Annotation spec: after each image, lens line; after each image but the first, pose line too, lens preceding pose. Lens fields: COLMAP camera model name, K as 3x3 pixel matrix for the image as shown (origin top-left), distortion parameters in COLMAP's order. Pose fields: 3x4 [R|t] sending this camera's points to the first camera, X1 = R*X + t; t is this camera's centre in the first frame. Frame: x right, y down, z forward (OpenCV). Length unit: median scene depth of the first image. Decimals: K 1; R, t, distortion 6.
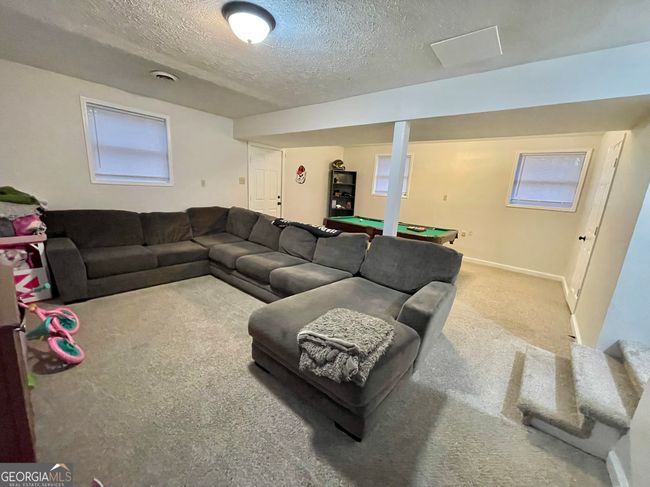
lens RADIAL K [[263.0, 0, 323.2], [0, 263.0, 245.7], [0, 0, 1]] dist [-0.001705, -0.000047]
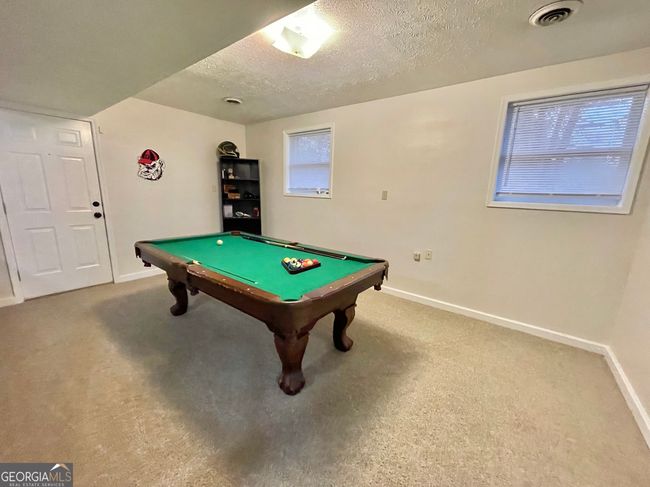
lens RADIAL K [[263.0, 0, 323.8], [0, 263.0, 244.8], [0, 0, 1]] dist [-0.001705, -0.000047]
pose [[0.998410, -0.042615, 0.036893, 0.361425], [0.043164, 0.998967, -0.014213, -0.083338], [-0.036249, 0.015783, 0.999218, 0.509389]]
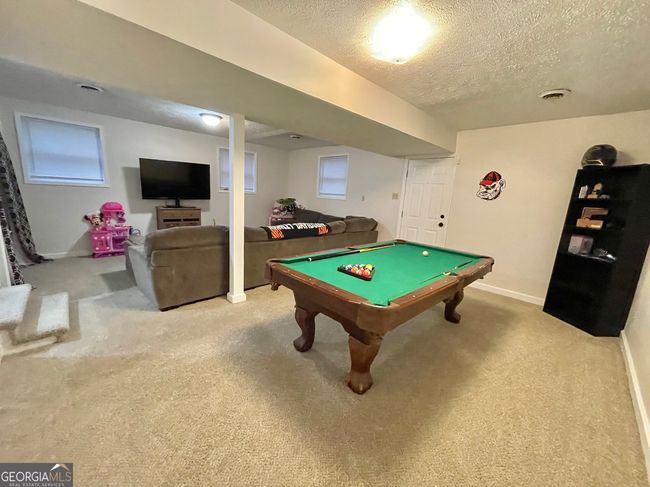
lens RADIAL K [[263.0, 0, 328.9], [0, 263.0, 244.9], [0, 0, 1]] dist [-0.001705, -0.000047]
pose [[-0.088654, 0.123337, -0.988397, 0.771369], [-0.284577, 0.947807, 0.143797, -0.149659], [0.954545, 0.294023, -0.048928, 0.907704]]
